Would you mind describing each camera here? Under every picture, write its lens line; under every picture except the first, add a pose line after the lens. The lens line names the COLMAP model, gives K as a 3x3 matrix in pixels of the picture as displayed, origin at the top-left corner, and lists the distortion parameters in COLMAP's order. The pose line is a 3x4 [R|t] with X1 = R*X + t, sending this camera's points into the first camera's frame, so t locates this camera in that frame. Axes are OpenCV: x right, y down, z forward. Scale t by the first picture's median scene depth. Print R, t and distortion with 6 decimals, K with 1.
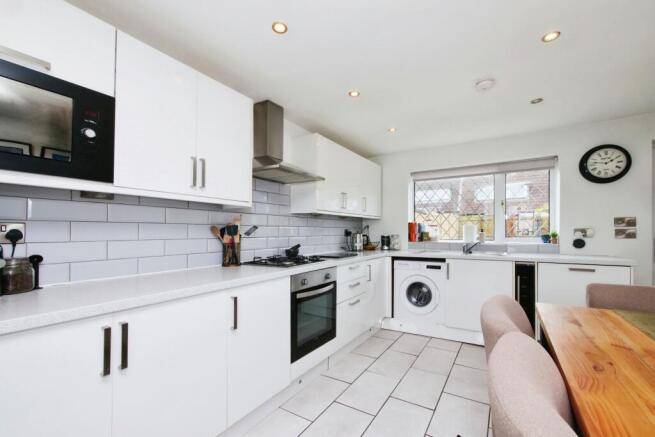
lens RADIAL K [[283.2, 0, 328.3], [0, 283.2, 210.6], [0, 0, 1]] dist [-0.018472, -0.000023]
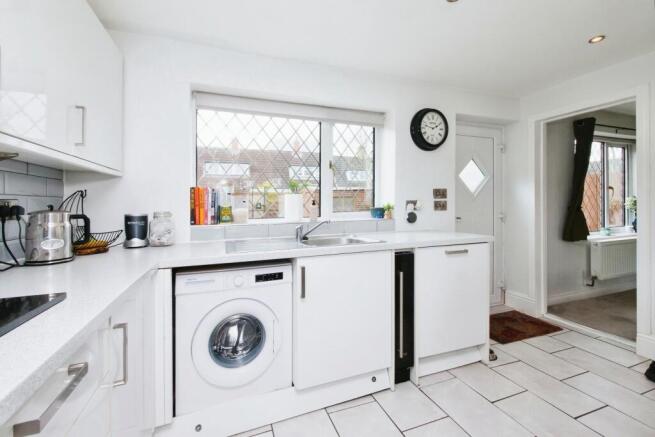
lens RADIAL K [[283.2, 0, 328.3], [0, 283.2, 210.6], [0, 0, 1]] dist [-0.018472, -0.000023]
pose [[0.616052, -0.020995, 0.787425, 0.053013], [-0.048274, 0.996759, 0.064344, 0.047312], [-0.786225, -0.077652, 0.613042, 0.598509]]
